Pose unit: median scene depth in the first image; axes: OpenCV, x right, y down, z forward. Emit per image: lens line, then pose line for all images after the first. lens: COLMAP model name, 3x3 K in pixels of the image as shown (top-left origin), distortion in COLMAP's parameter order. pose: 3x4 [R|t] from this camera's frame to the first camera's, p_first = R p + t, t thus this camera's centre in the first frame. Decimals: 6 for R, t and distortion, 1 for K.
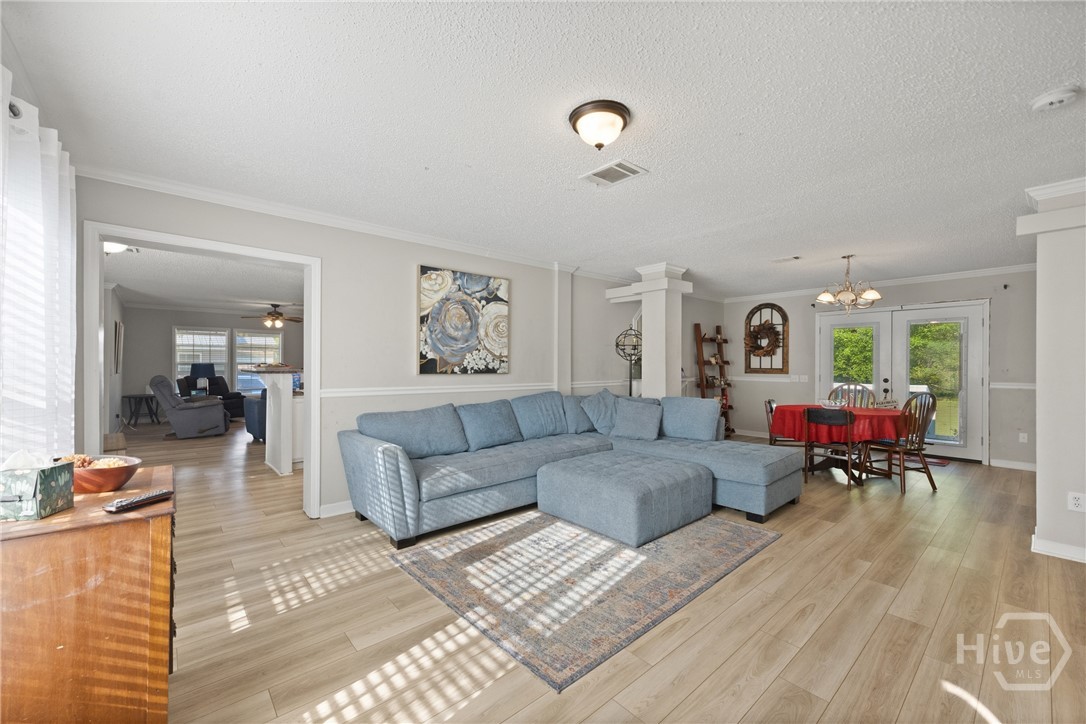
lens RADIAL K [[426.4, 0, 539.1], [0, 426.4, 361.3], [0, 0, 1]] dist [-0.001436, -0.000363]
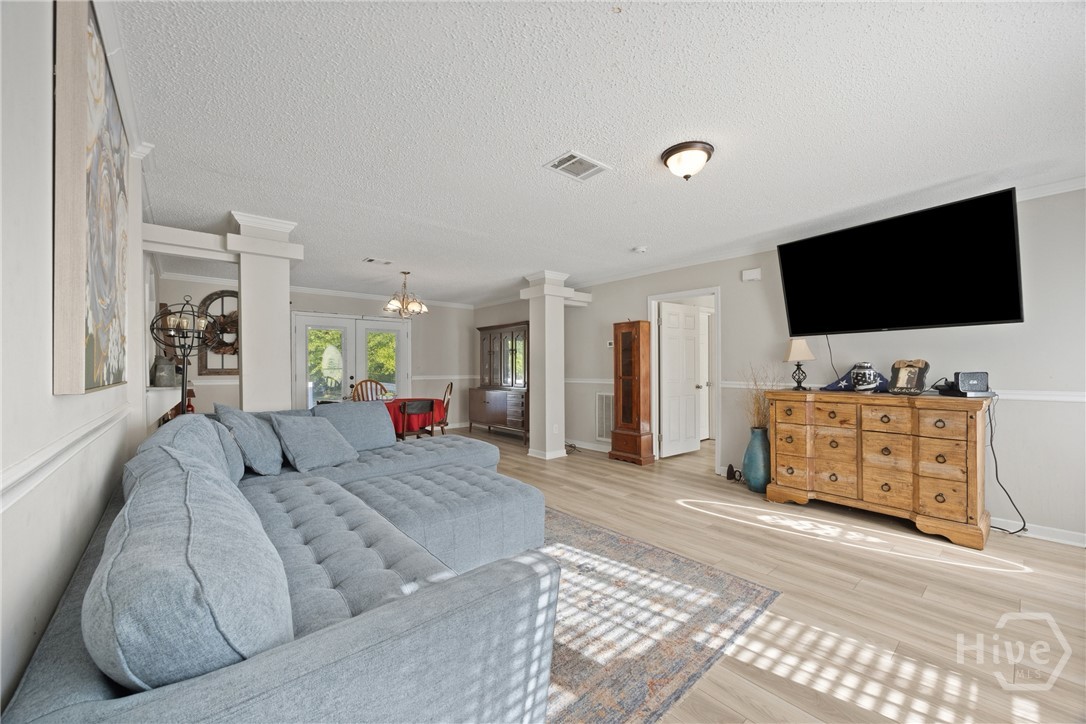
lens RADIAL K [[426.4, 0, 541.4], [0, 426.4, 365.2], [0, 0, 1]] dist [-0.001436, -0.000363]
pose [[0.002973, 0.001842, 0.999994, -0.963424], [-0.002389, 0.999995, -0.001835, 0.030596], [-0.999993, -0.002383, 0.002978, 1.264121]]
